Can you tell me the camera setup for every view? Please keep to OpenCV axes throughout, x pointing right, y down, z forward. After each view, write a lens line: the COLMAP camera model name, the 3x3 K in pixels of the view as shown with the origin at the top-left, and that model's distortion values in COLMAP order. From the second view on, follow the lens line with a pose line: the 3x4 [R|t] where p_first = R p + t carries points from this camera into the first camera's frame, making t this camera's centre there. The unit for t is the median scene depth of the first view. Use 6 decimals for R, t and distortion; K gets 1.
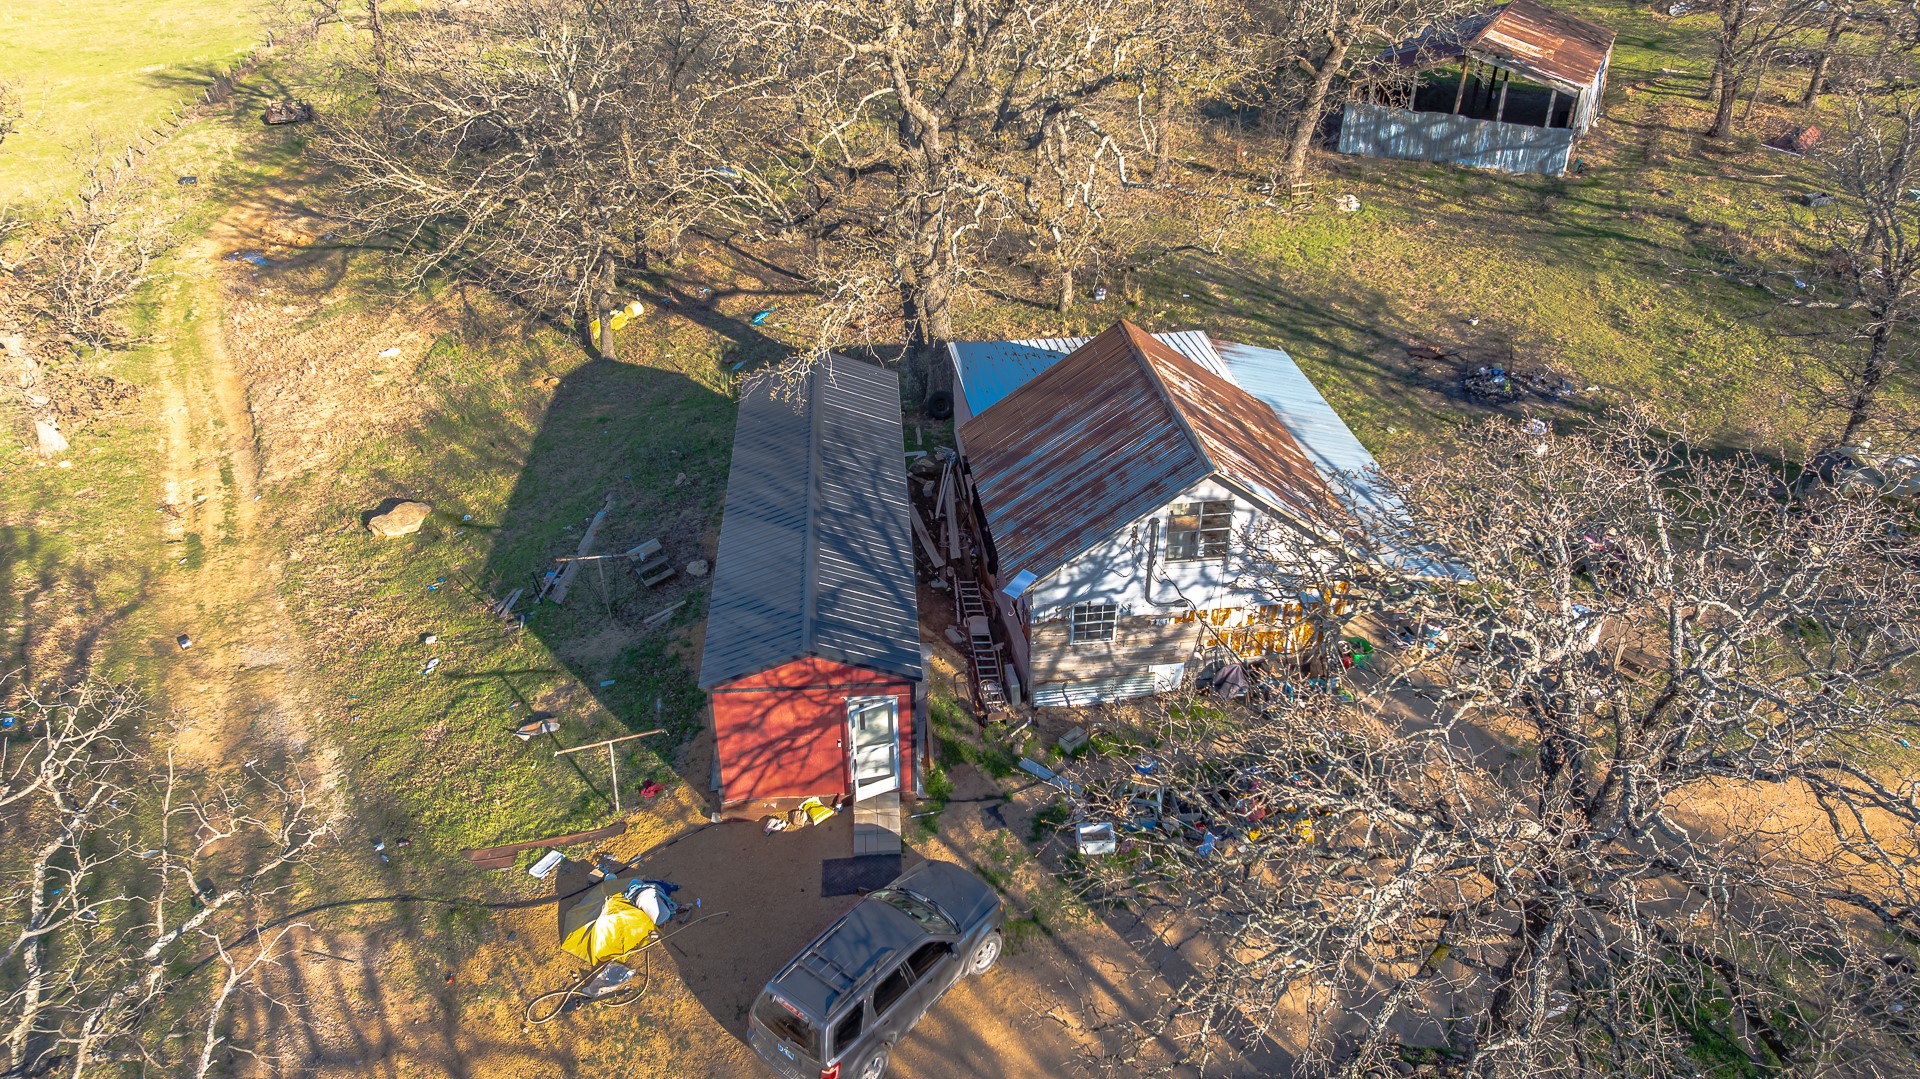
lens RADIAL K [[1362.7, 0, 960.0], [0, 1362.7, 539.5], [0, 0, 1]] dist [-0.027494, 0.003616]
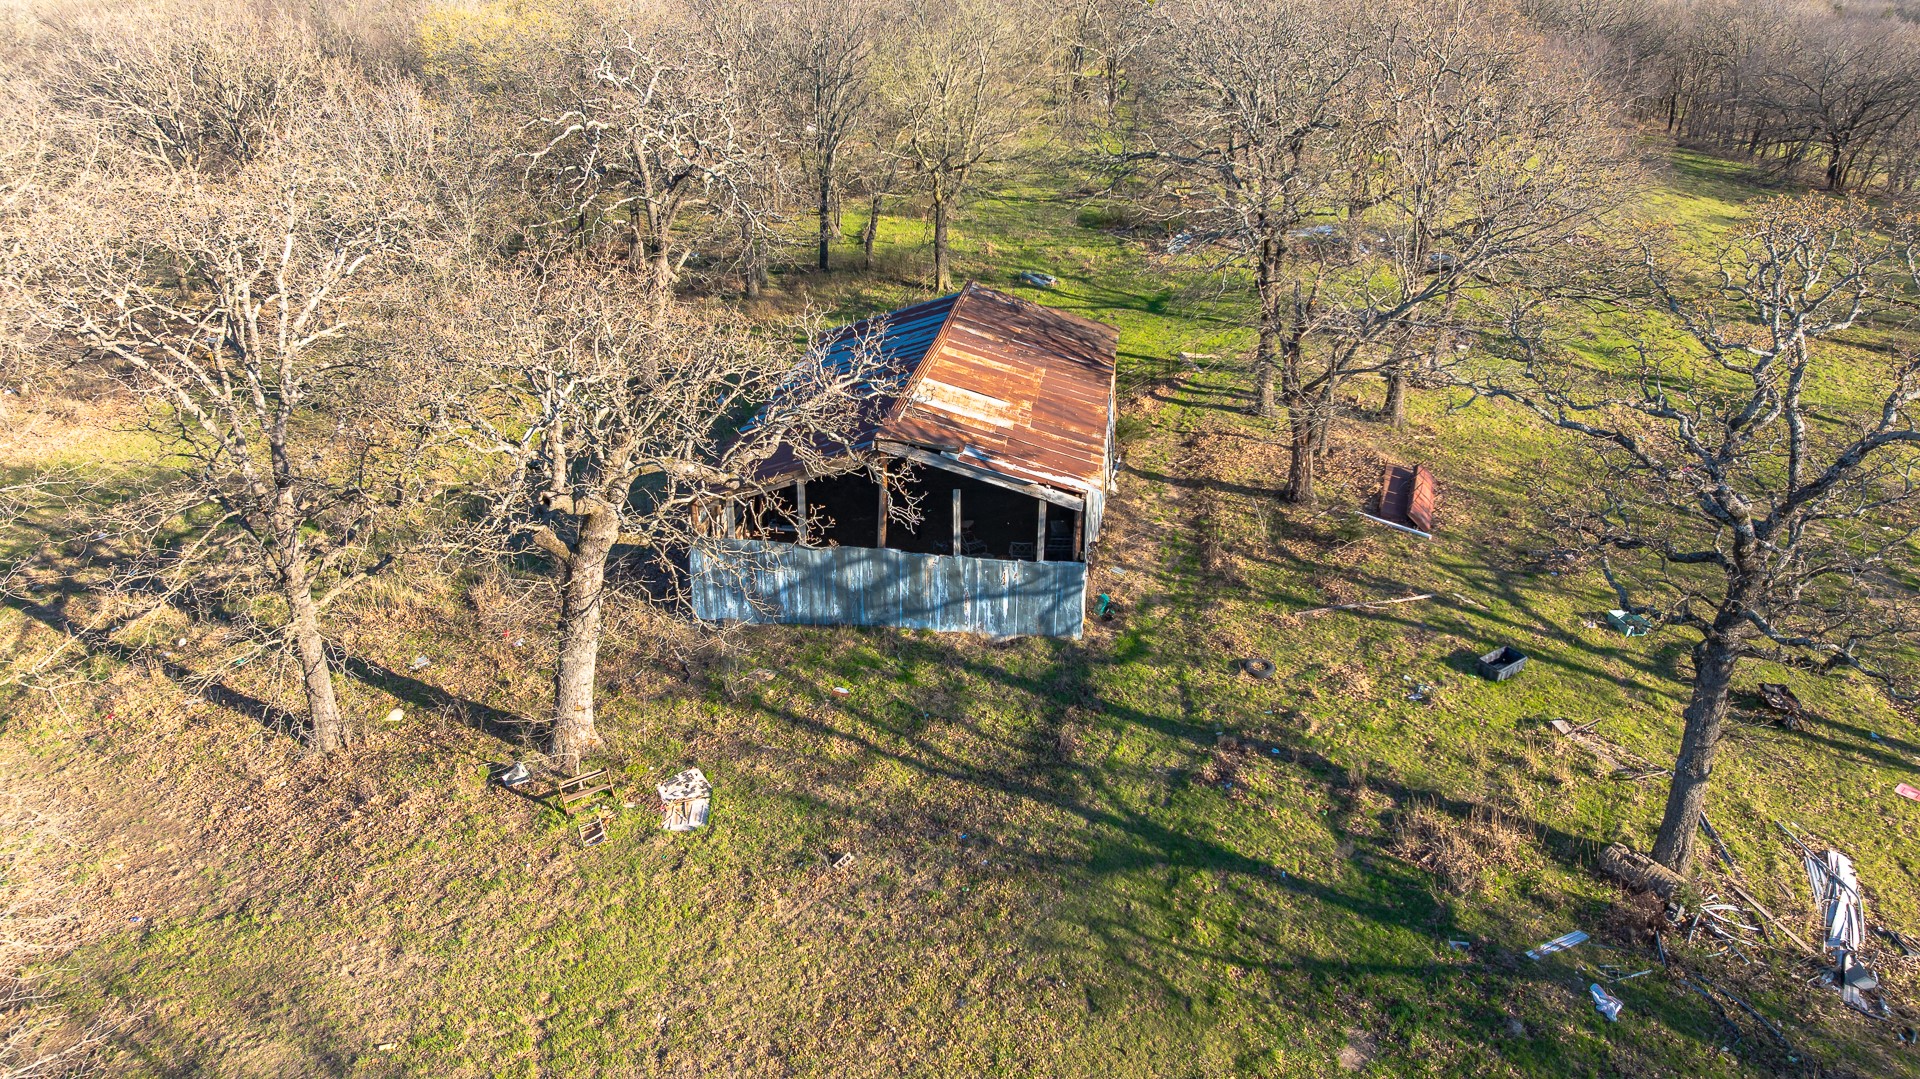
lens RADIAL K [[1362.7, 0, 960.0], [0, 1362.7, 539.5], [0, 0, 1]] dist [-0.027494, 0.003616]
pose [[0.943381, -0.129993, 0.305178, 0.230234], [0.164061, 0.982457, -0.088670, -0.265758], [-0.288298, 0.133717, 0.948158, 0.472312]]
